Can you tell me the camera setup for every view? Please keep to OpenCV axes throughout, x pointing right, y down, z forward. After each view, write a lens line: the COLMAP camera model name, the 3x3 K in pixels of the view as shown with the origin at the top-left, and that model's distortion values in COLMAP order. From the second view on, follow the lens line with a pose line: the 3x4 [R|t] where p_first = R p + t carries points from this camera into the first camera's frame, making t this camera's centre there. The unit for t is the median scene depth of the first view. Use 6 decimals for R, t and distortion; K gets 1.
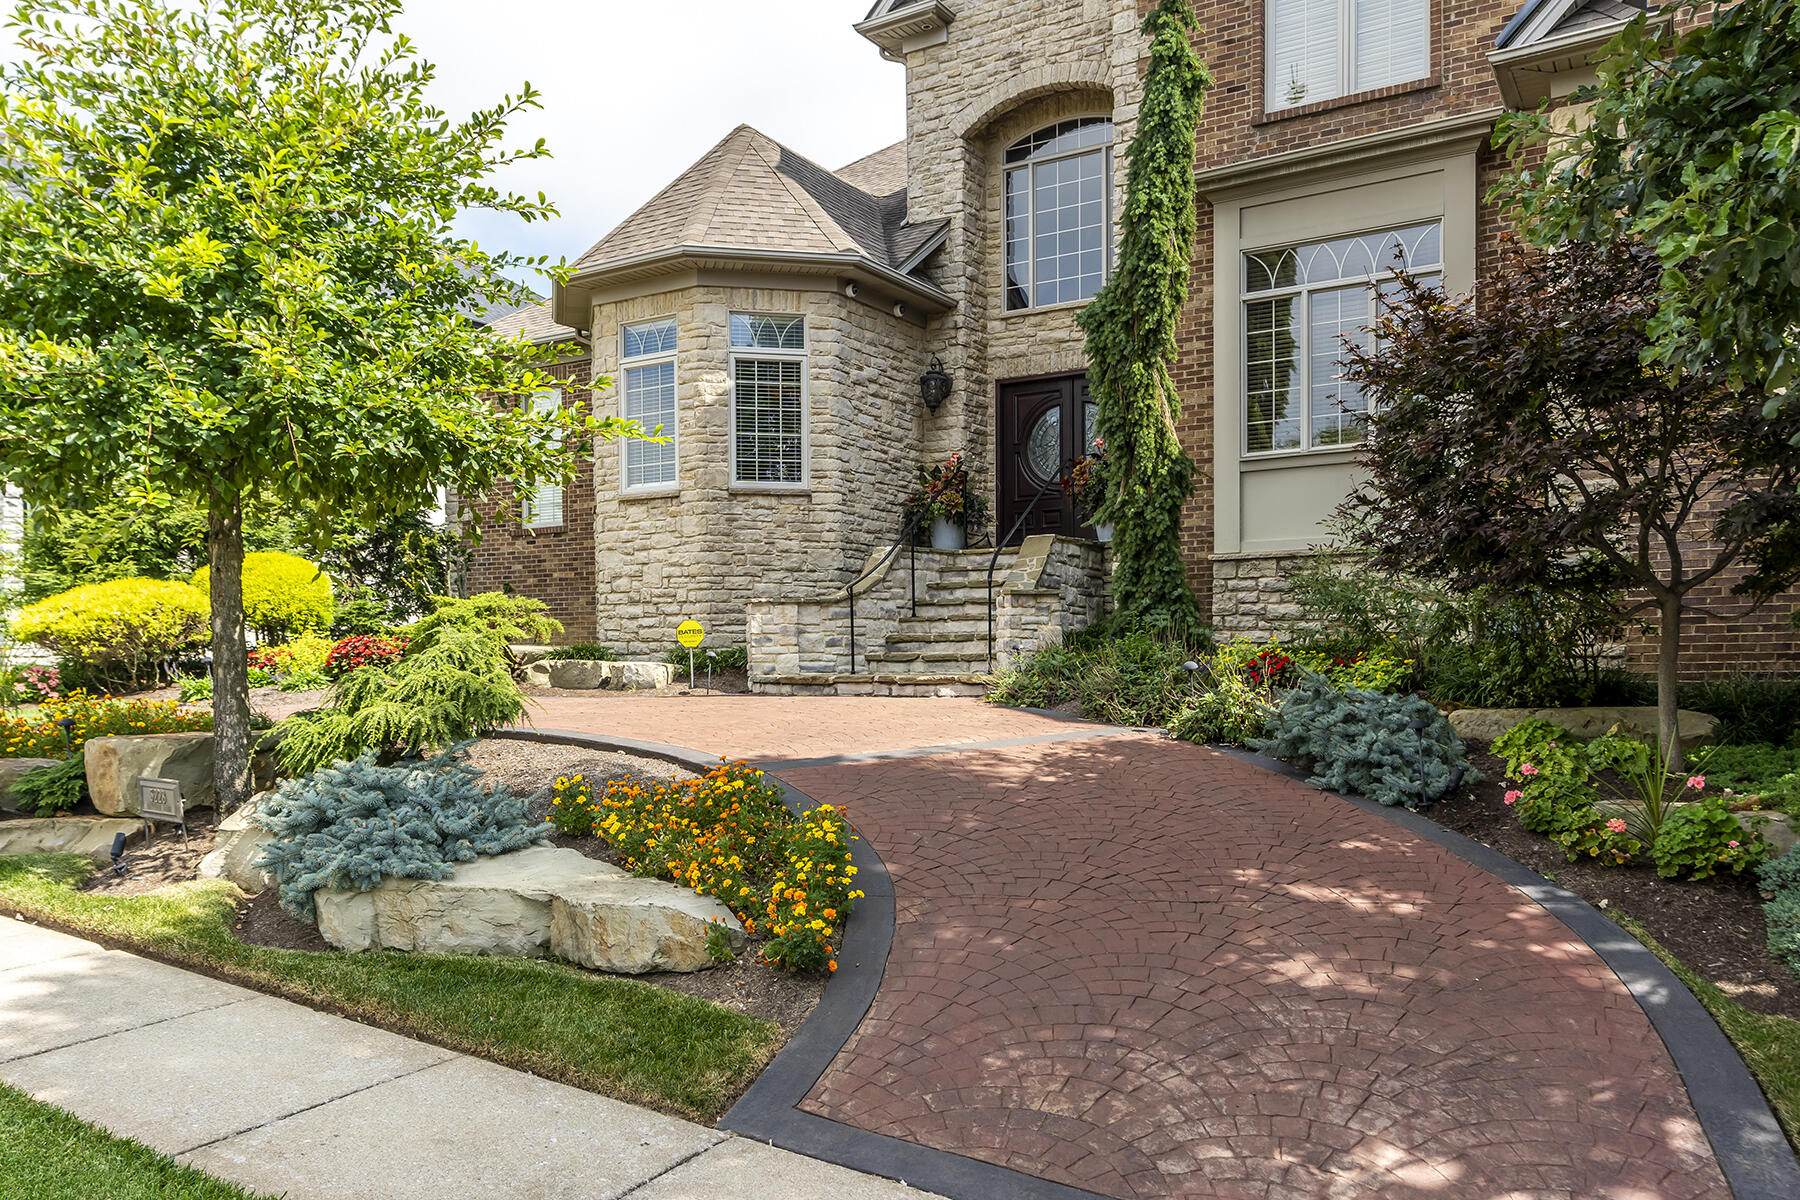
lens RADIAL K [[1380.0, 0, 889.5], [0, 1380.0, 694.0], [0, 0, 1]] dist [0.003244, 0.007683]
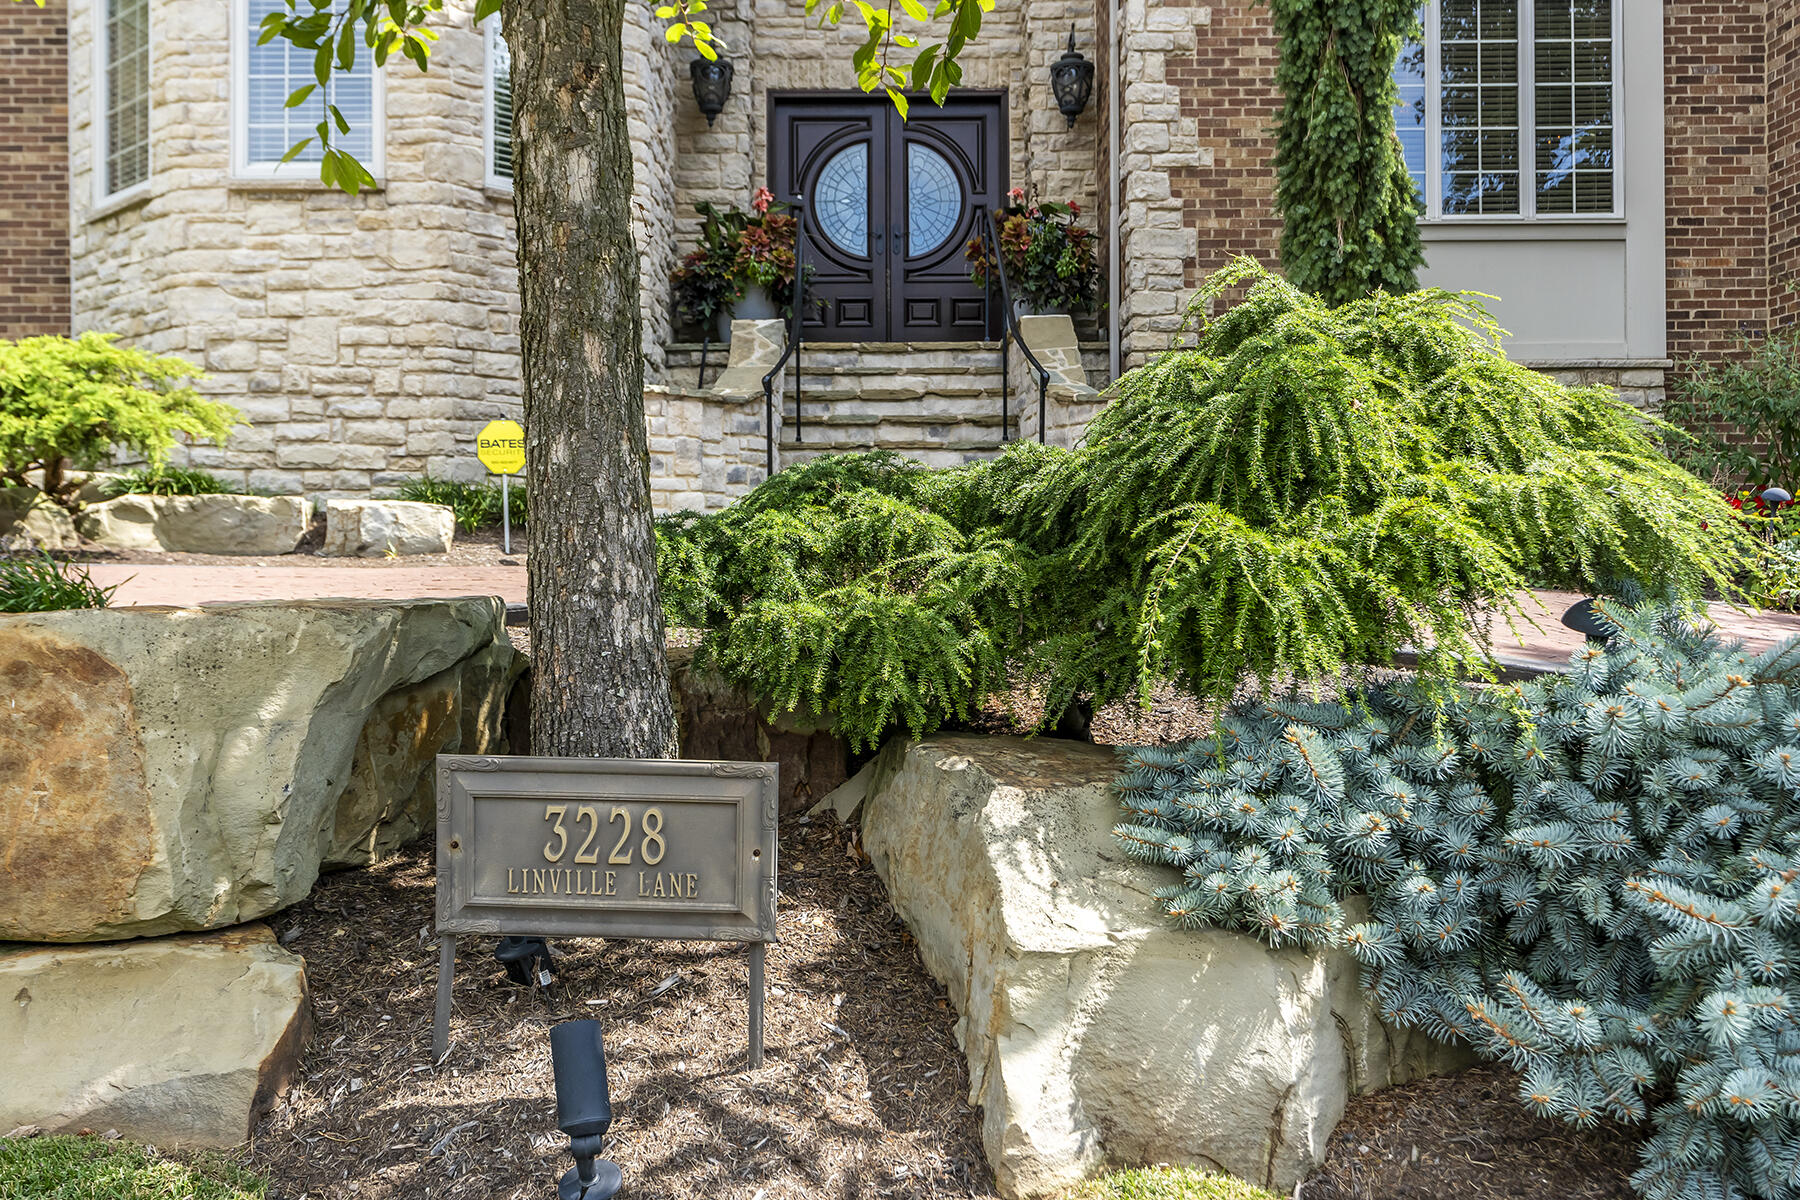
lens RADIAL K [[1647.0, 0, 886.9], [0, 1647.0, 587.1], [0, 0, 1]] dist [0.007425, 0.001241]
pose [[0.844967, -0.000375, 0.534819, -0.345412], [0.010628, 0.999814, -0.016090, 0.019291], [-0.534714, 0.019279, 0.844813, 0.399884]]
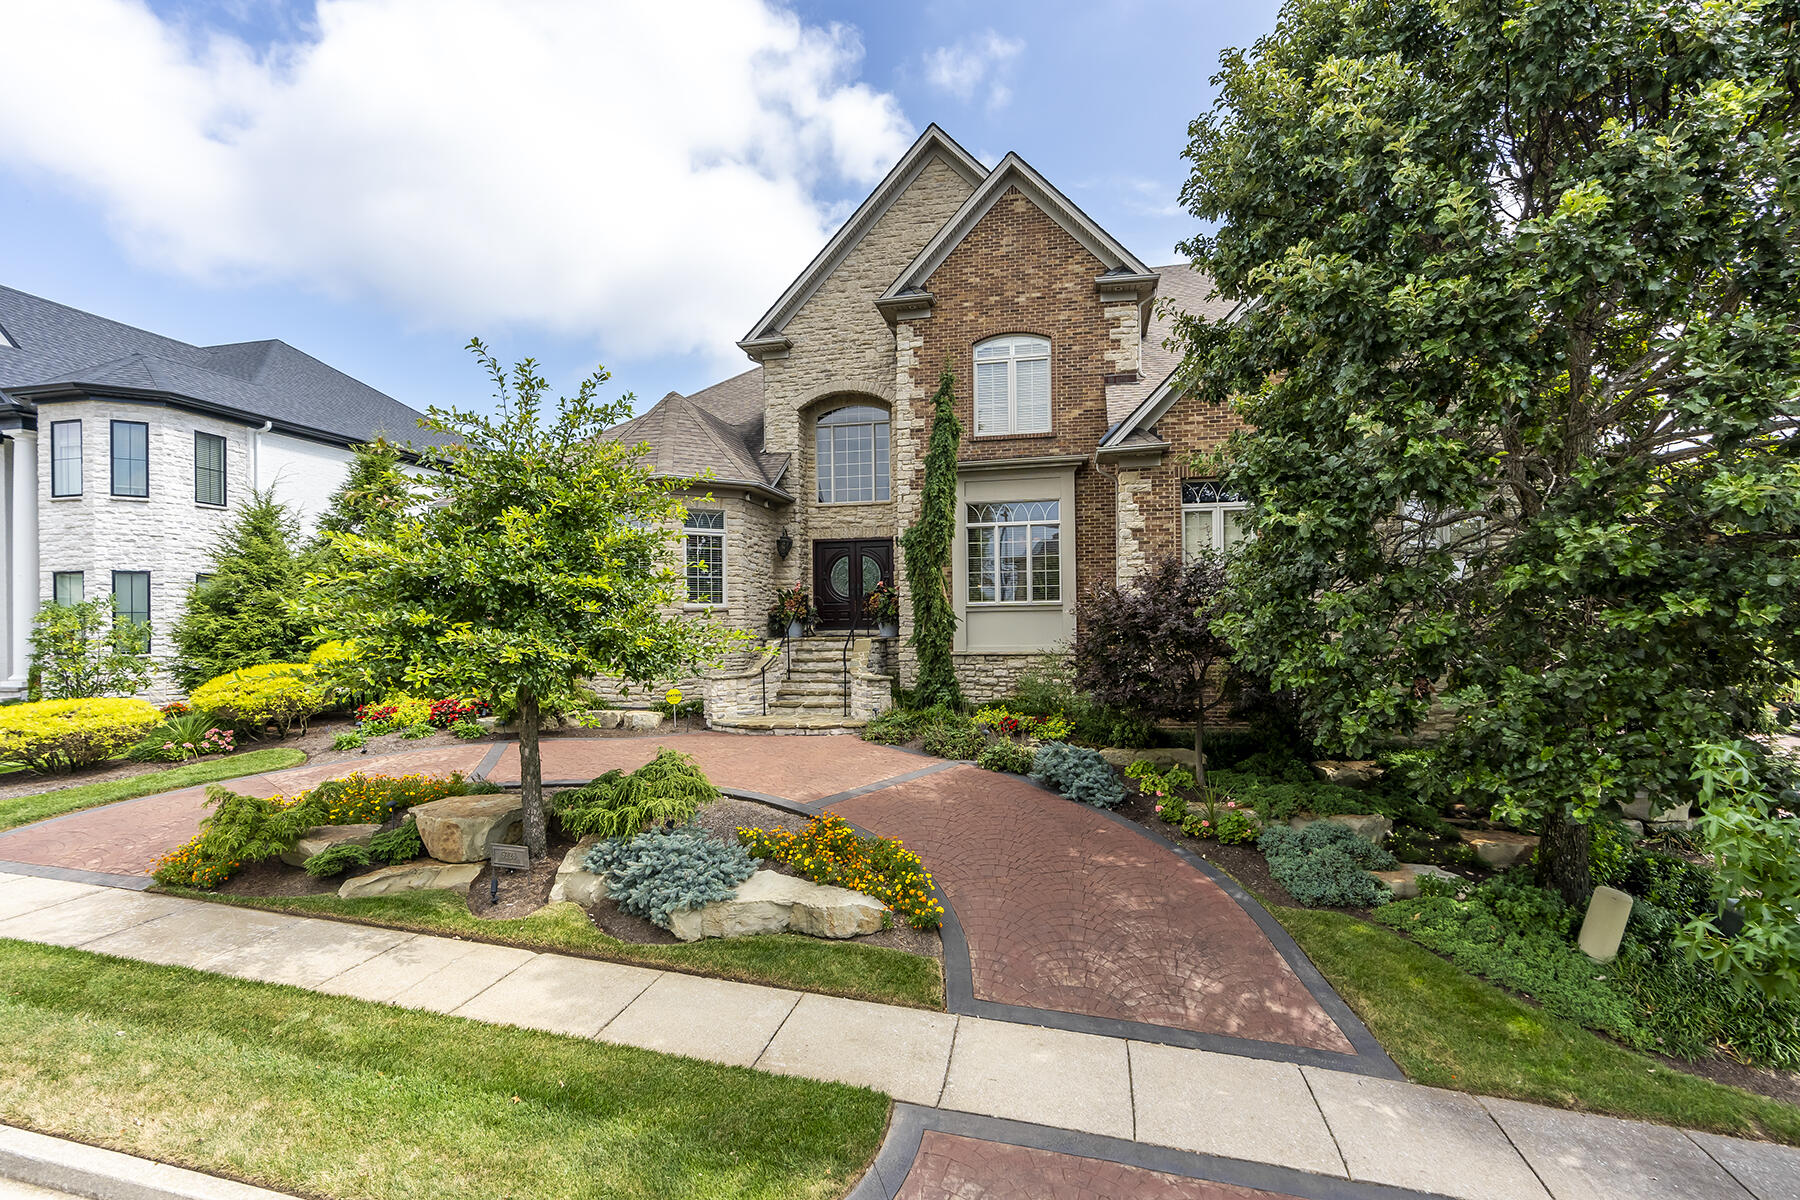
lens RADIAL K [[845.1, 0, 915.3], [0, 845.1, 618.2], [0, 0, 1]] dist [-0.010515, 0.000820]
pose [[0.937923, 0.000243, 0.346843, -0.224650], [0.010712, 0.999502, -0.029670, -0.106536], [-0.346678, 0.031543, 0.937454, -0.120422]]
